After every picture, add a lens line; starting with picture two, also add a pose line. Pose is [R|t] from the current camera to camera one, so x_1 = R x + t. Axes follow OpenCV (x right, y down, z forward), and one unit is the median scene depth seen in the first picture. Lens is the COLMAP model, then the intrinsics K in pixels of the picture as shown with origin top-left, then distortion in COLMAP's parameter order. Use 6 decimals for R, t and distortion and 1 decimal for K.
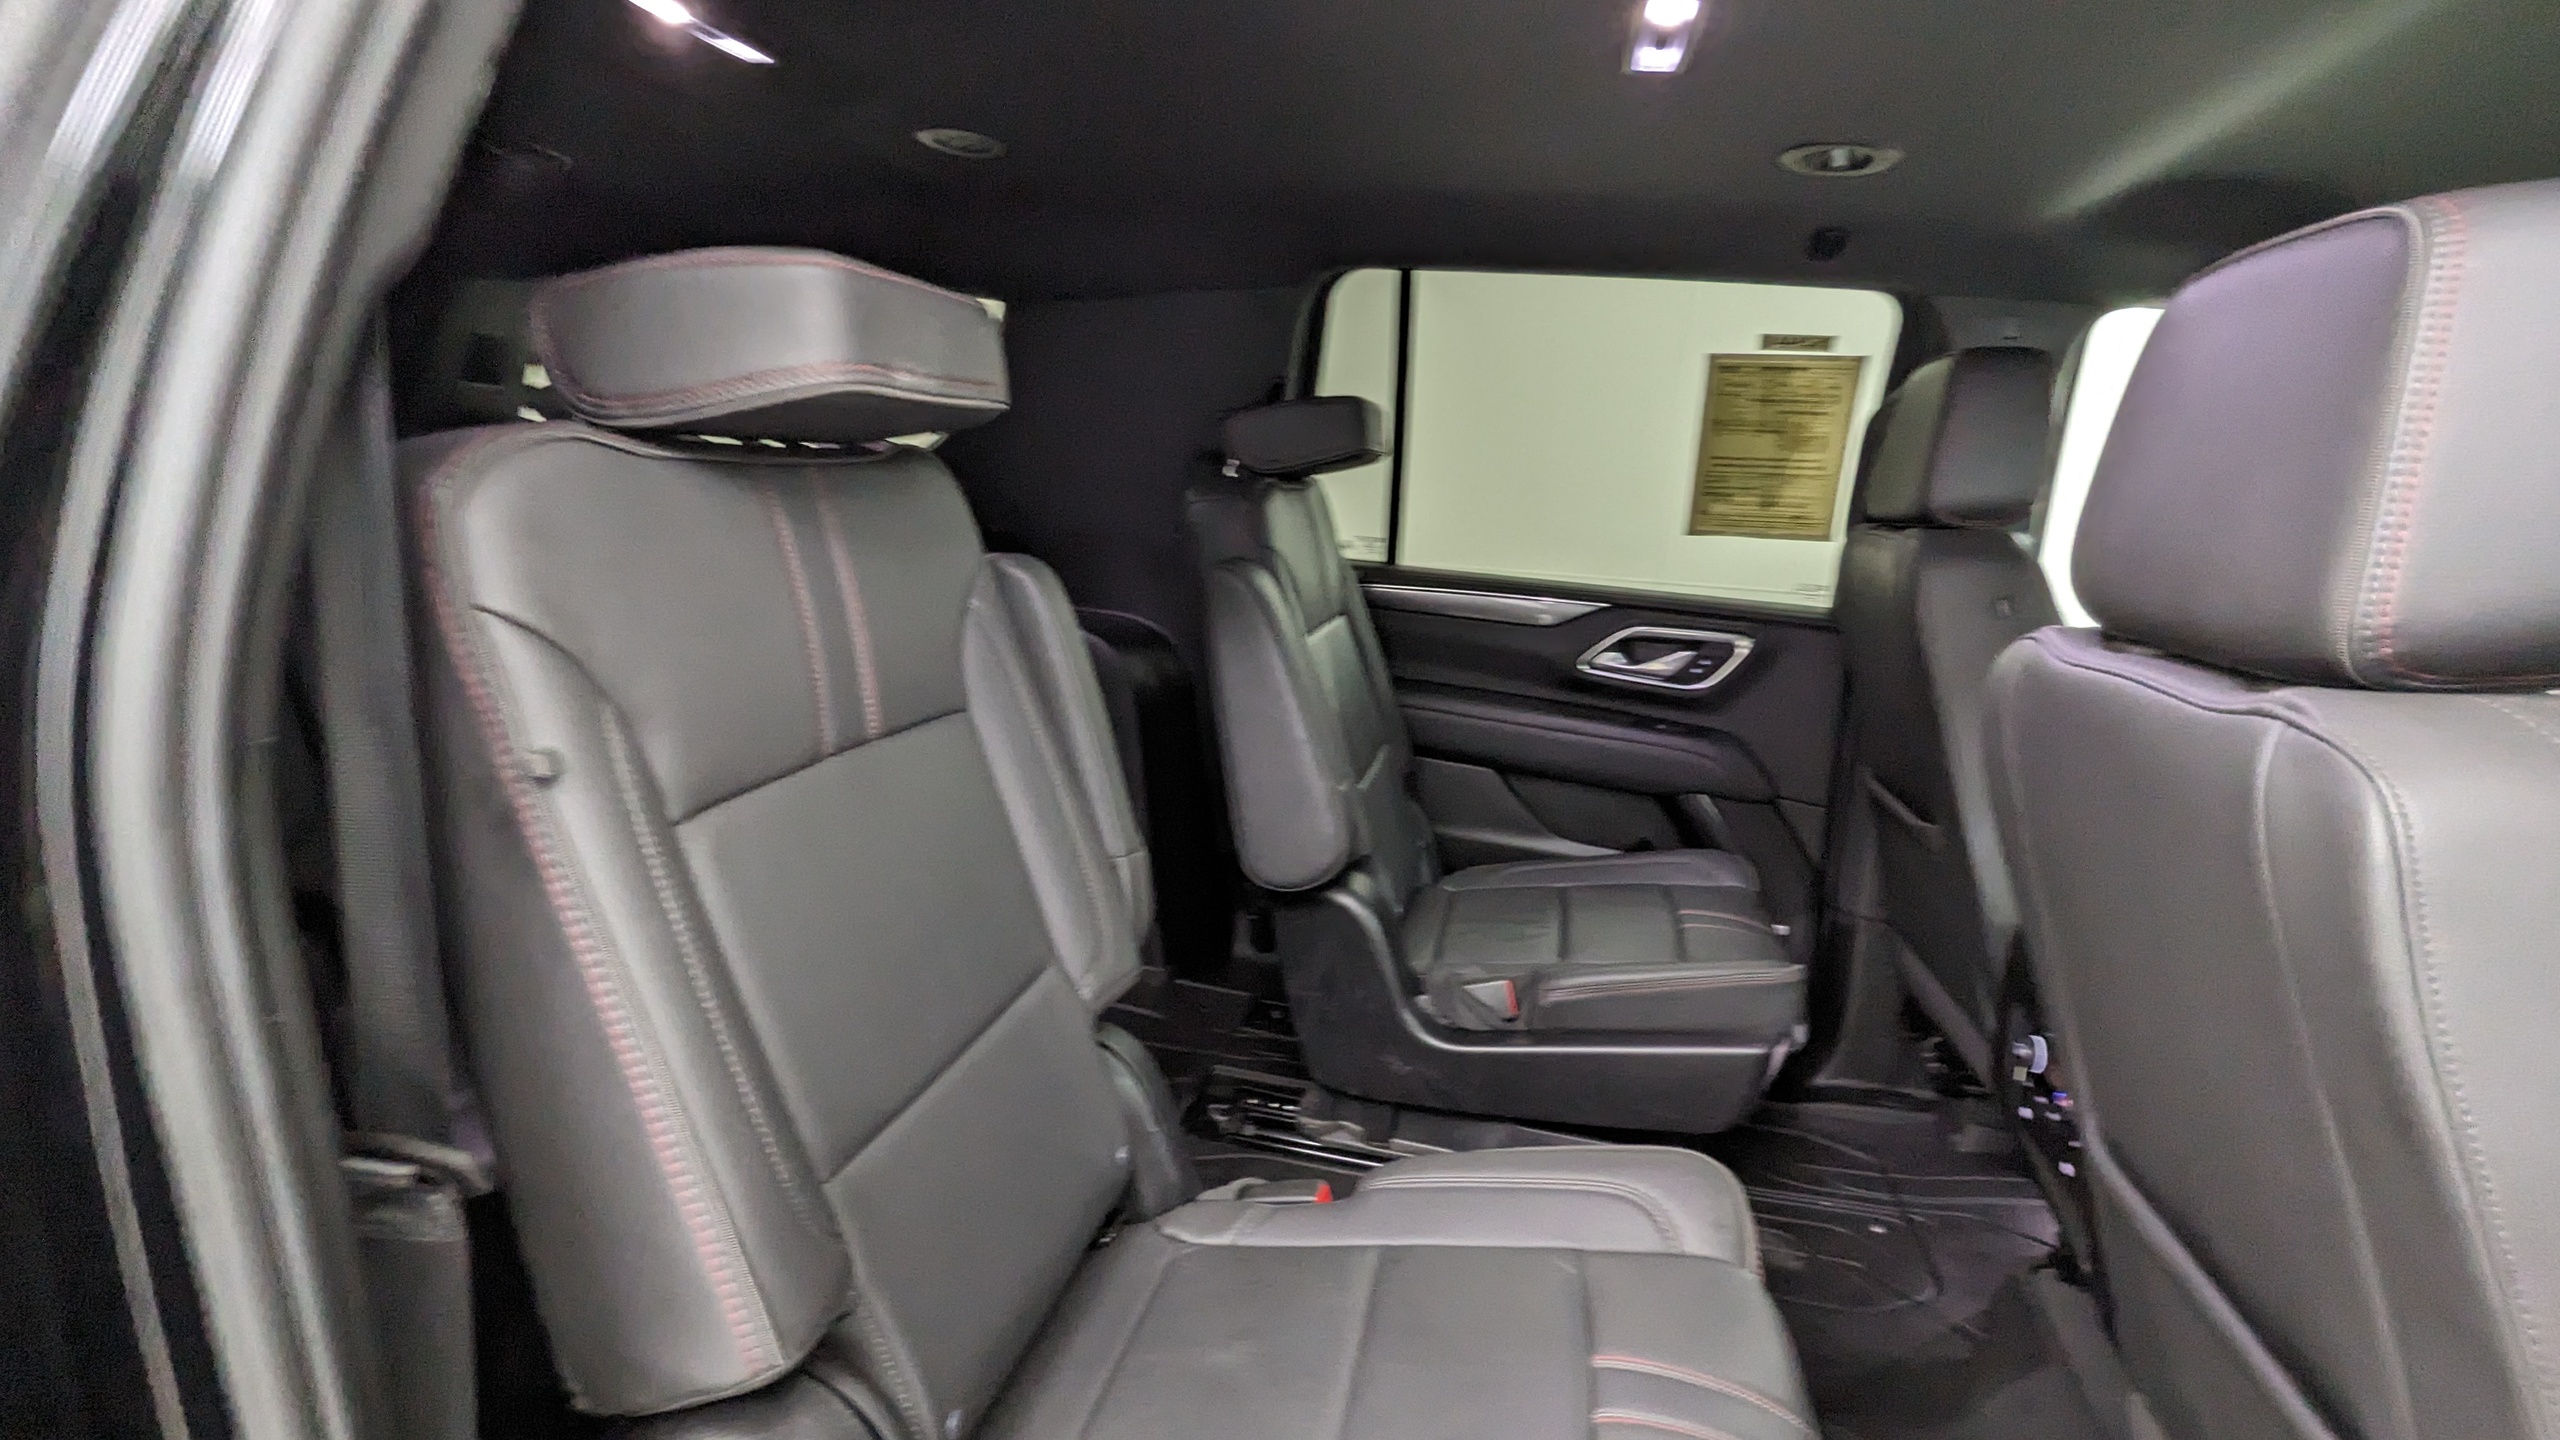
lens RADIAL K [[1224.8, 0, 1280.0], [0, 1224.8, 720.0], [0, 0, 1]] dist [0.002273, -0.007048]
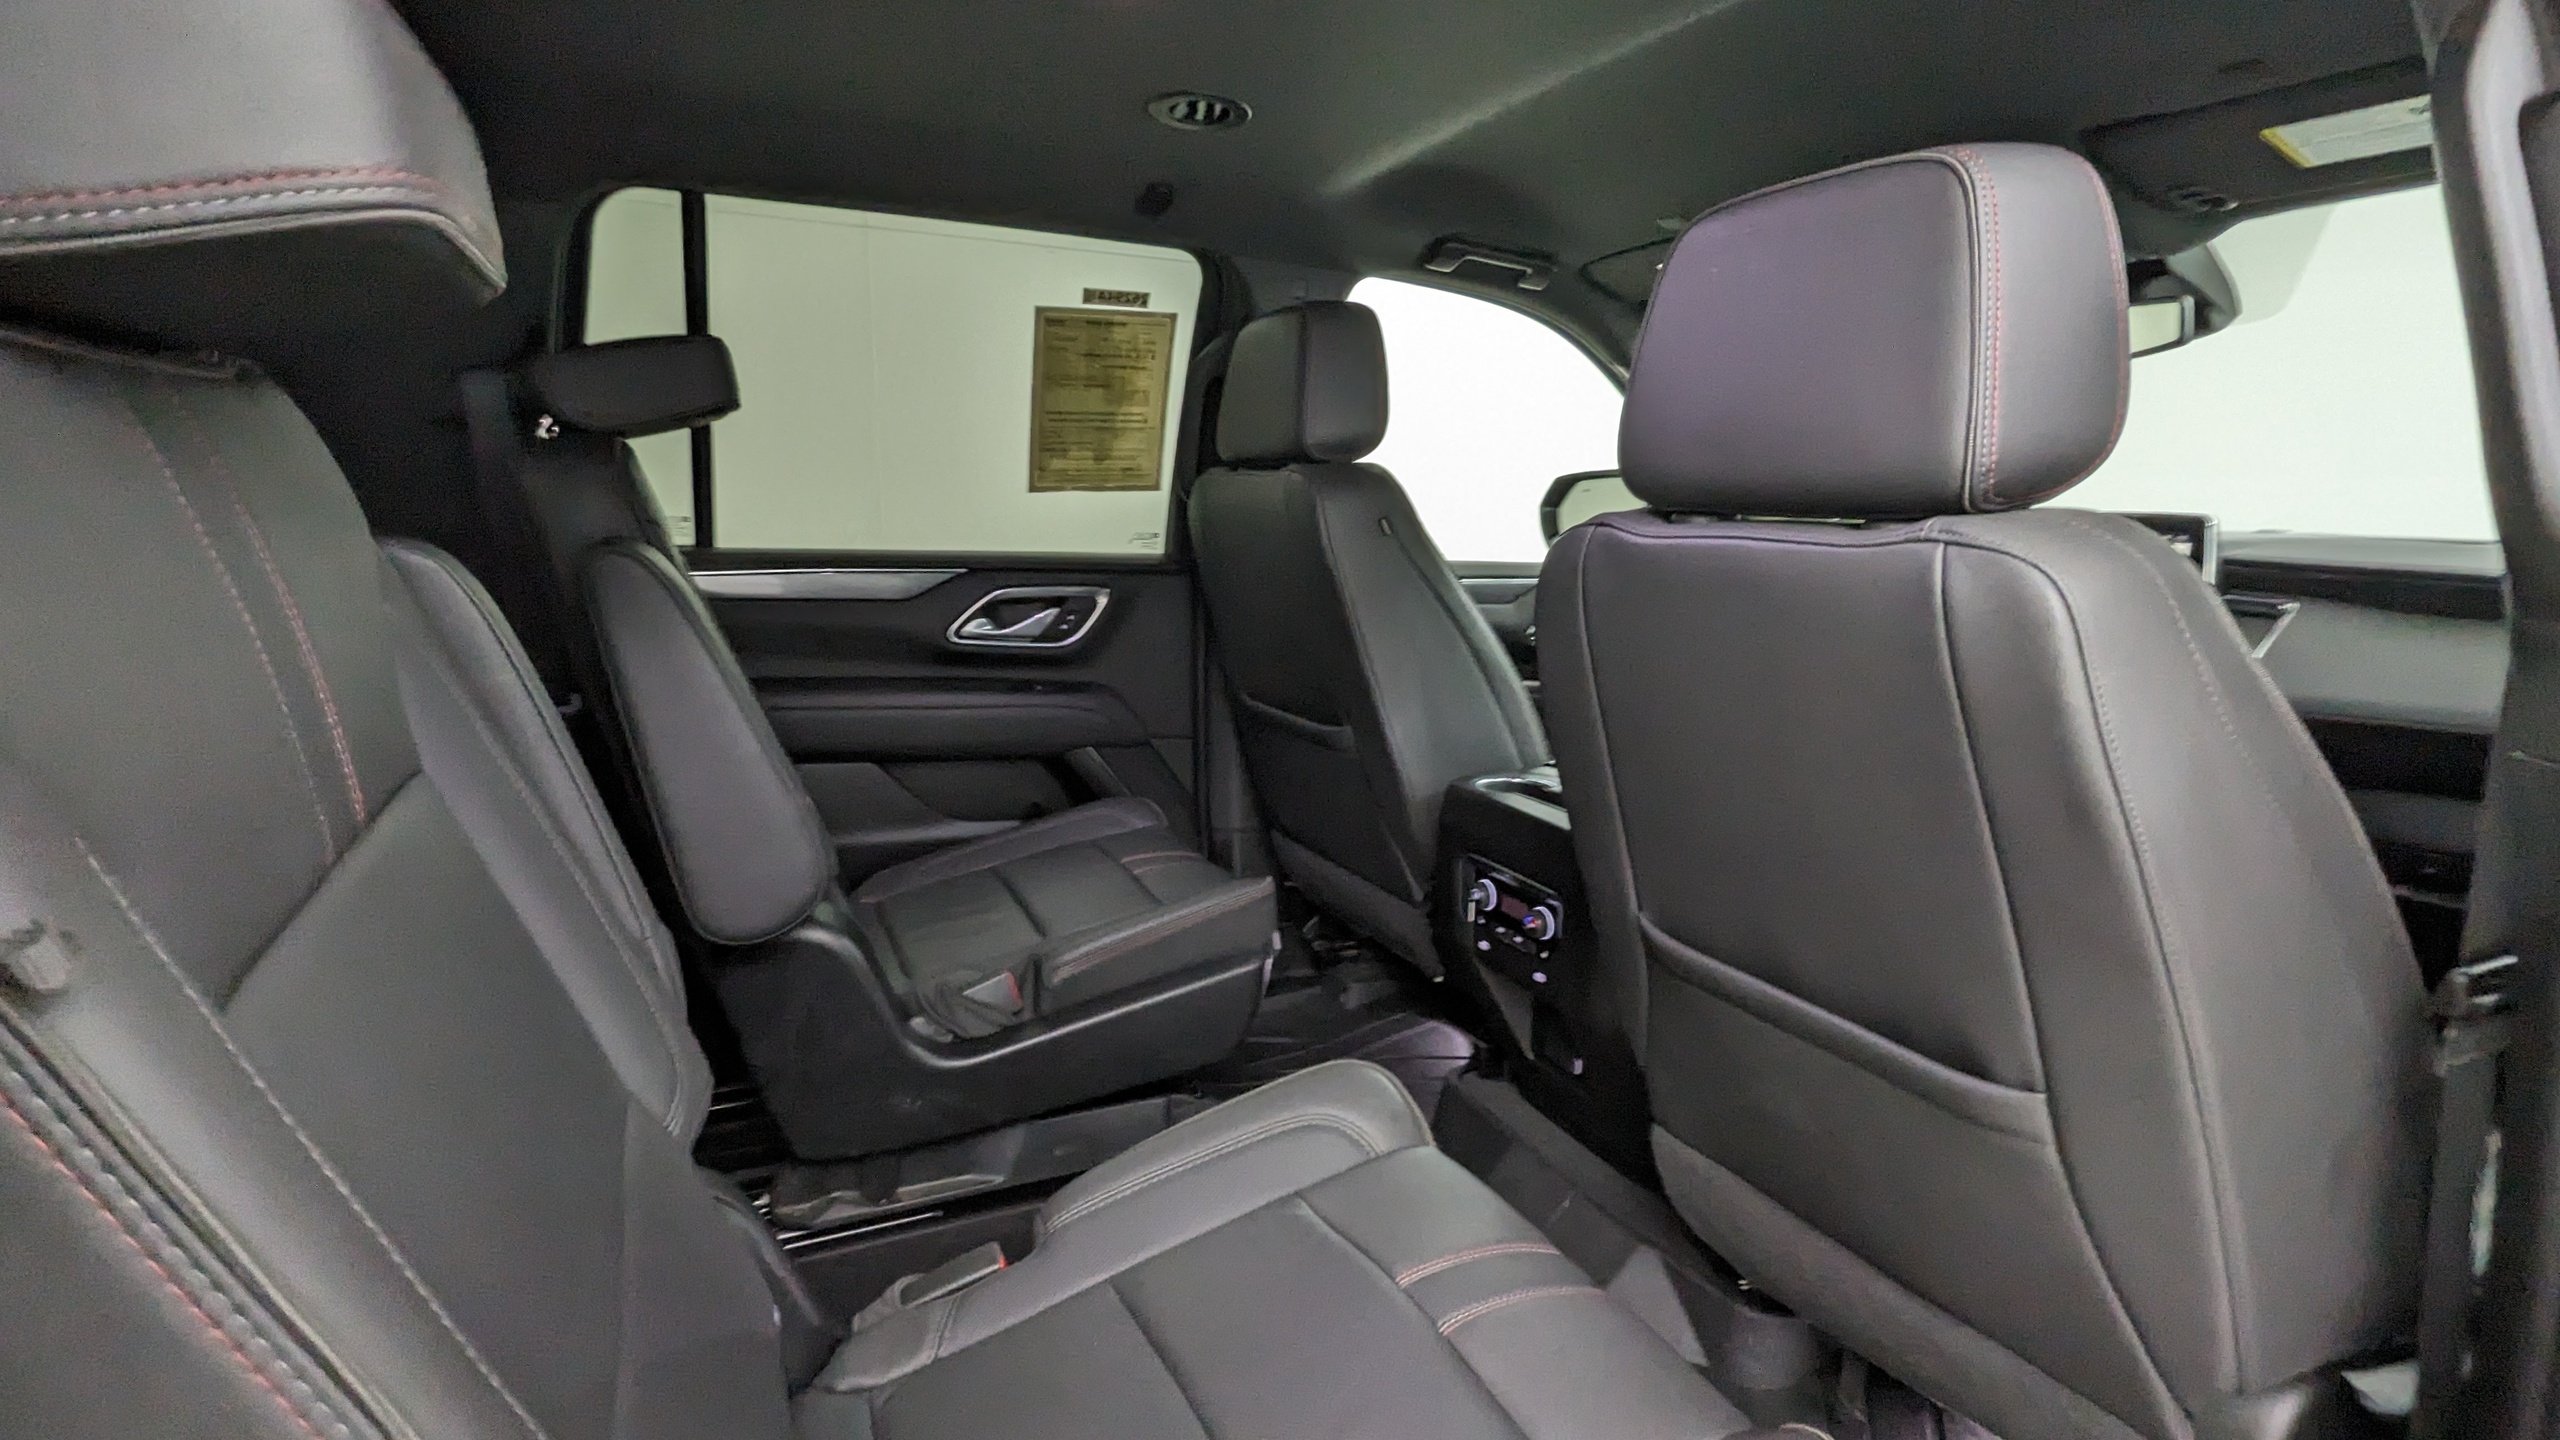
lens RADIAL K [[1224.8, 0, 1280.0], [0, 1224.8, 720.0], [0, 0, 1]] dist [0.002273, -0.007048]
pose [[0.780453, -0.165477, 0.602918, -0.149003], [0.158334, 0.985214, 0.065446, -0.002843], [-0.604833, 0.044385, 0.795114, 0.107300]]
